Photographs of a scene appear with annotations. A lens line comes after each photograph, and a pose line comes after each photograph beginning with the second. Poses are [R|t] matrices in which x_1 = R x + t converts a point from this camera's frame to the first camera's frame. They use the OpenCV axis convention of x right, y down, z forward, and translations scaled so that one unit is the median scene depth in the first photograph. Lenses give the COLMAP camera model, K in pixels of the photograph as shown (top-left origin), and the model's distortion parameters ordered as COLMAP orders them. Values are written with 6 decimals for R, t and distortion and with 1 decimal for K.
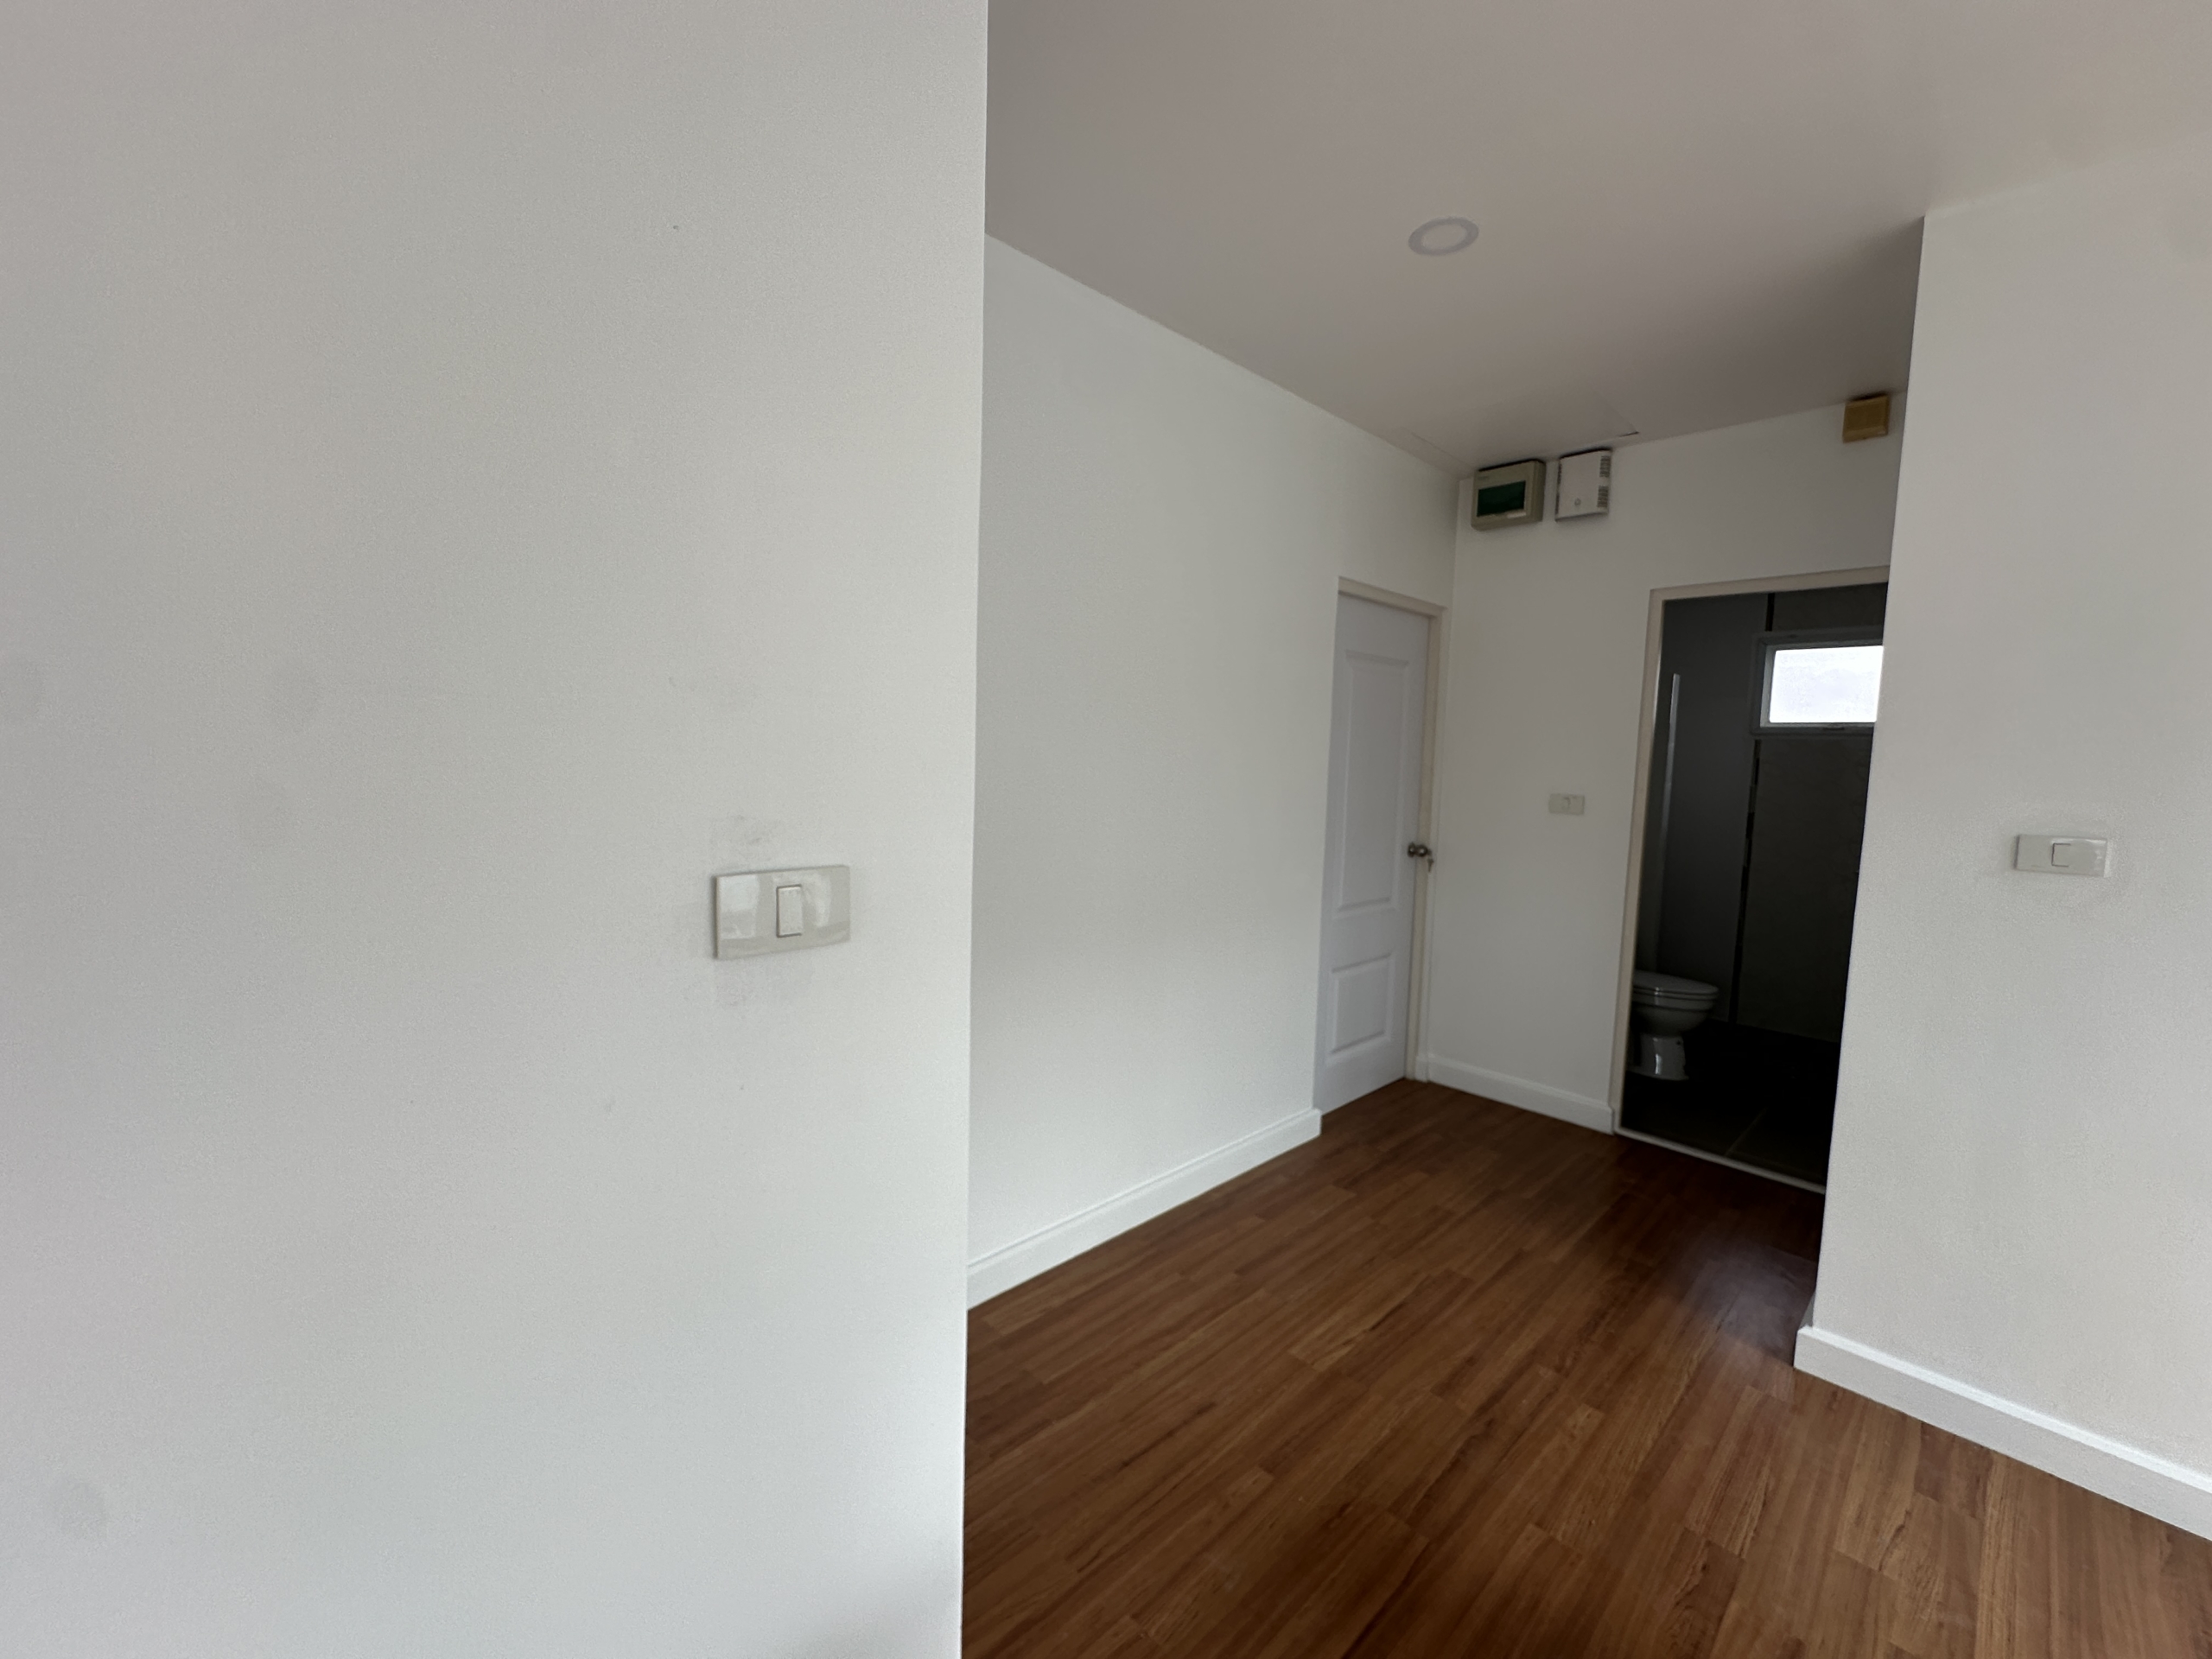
lens RADIAL K [[888.2, 0, 1106.0], [0, 888.2, 829.5], [0, 0, 1]] dist [-0.001009, -0.000057]
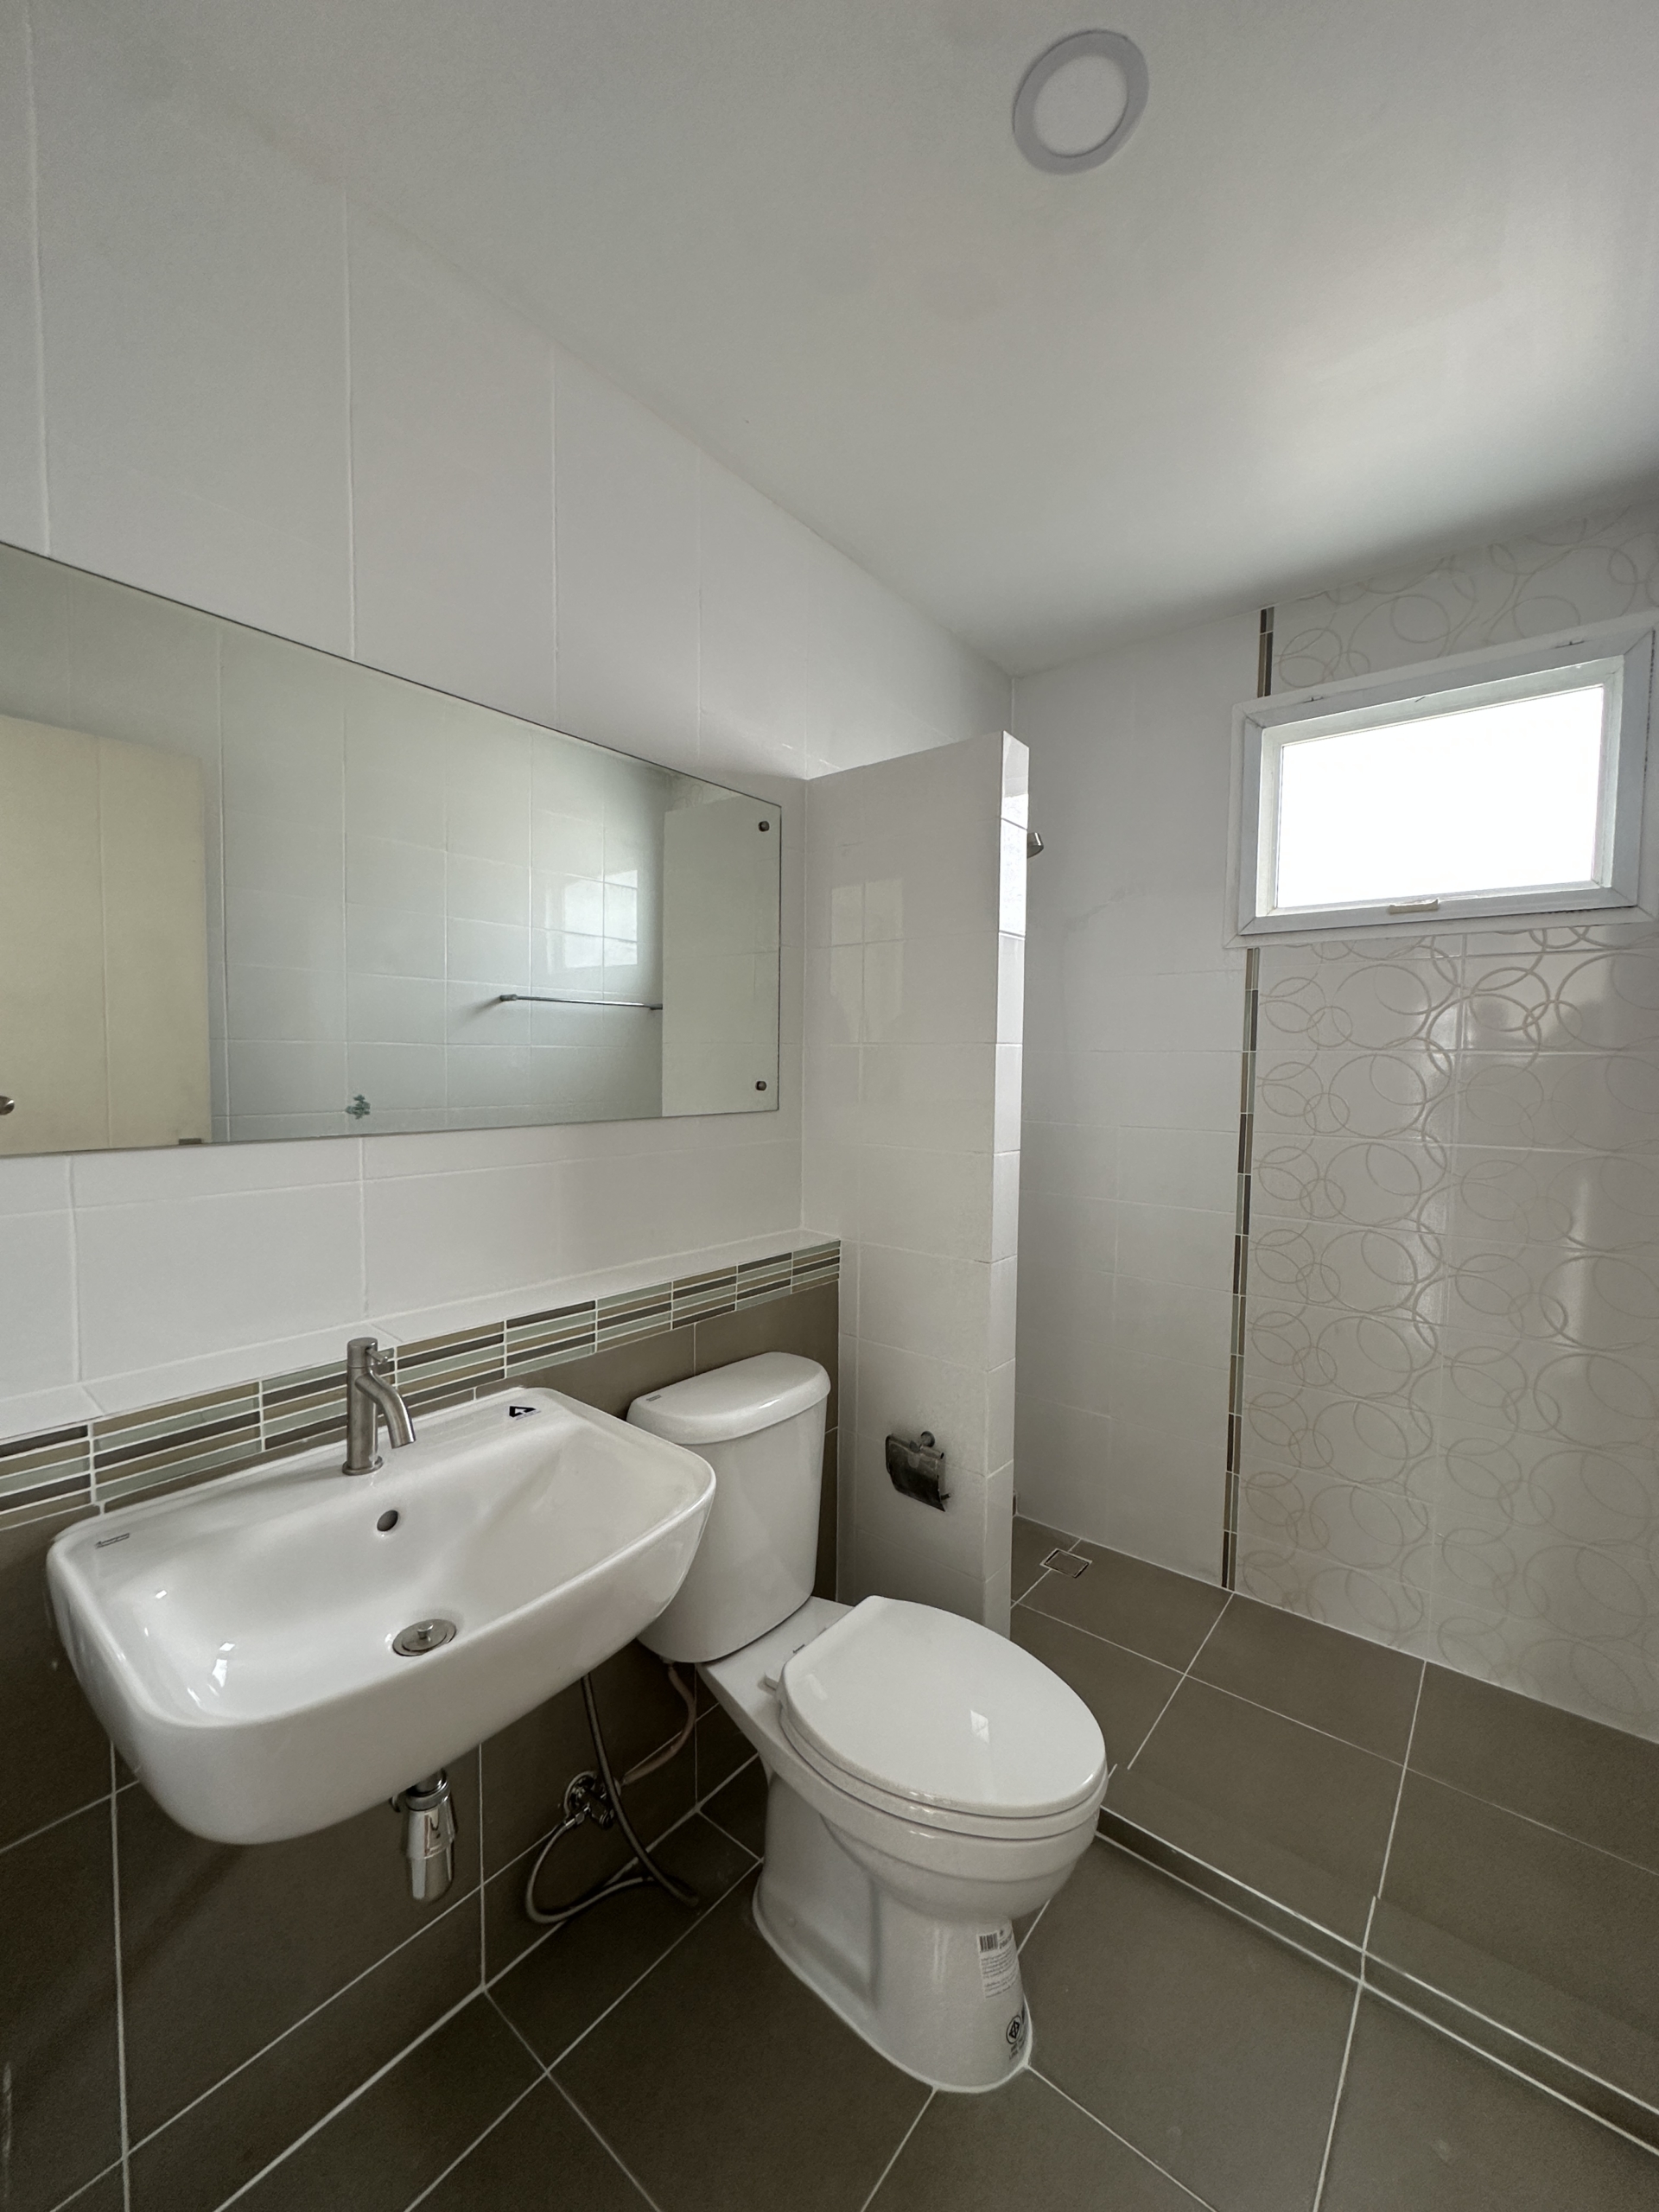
lens RADIAL K [[888.2, 0, 829.5], [0, 888.2, 1106.0], [0, 0, 1]] dist [-0.001009, -0.000057]
pose [[0.989987, -0.035189, 0.136702, 0.467258], [0.037284, 0.999223, -0.012798, -0.025004], [-0.136145, 0.017767, 0.990530, 0.598963]]
